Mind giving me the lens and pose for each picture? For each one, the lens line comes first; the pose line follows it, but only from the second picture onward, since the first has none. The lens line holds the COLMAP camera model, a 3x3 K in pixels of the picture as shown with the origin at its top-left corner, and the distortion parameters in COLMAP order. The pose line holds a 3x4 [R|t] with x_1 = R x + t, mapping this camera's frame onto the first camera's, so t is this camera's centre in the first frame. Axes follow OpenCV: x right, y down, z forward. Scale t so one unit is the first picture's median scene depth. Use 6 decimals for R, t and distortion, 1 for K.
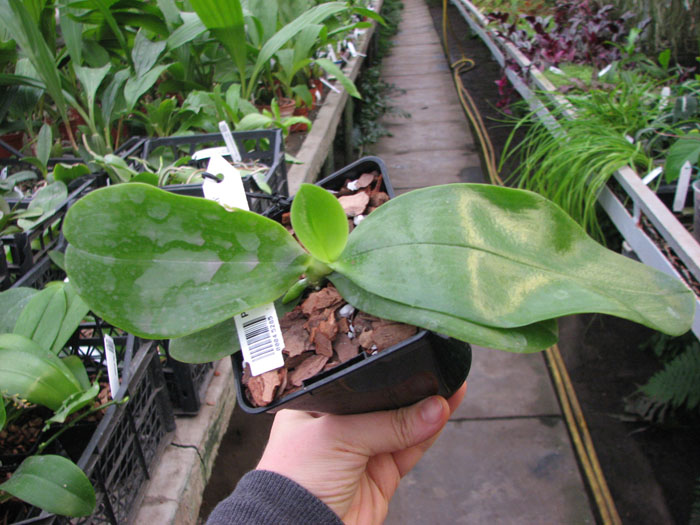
lens RADIAL K [[769.5, 0, 339.1], [0, 769.5, 281.8], [0, 0, 1]] dist [-0.212967, 0.334105]
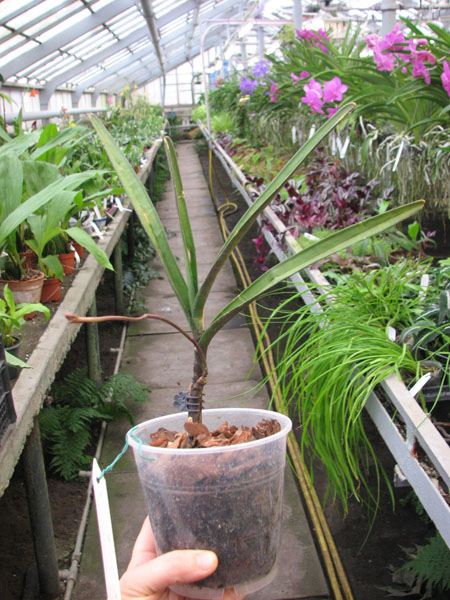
lens RADIAL K [[659.6, 0, 253.6], [0, 659.6, 309.0], [0, 0, 1]] dist [-0.212967, 0.334105]
pose [[0.981584, -0.014240, 0.190502, 0.039327], [0.035915, 0.993192, -0.110815, -0.082600], [-0.187627, 0.115616, 0.975412, 0.143621]]
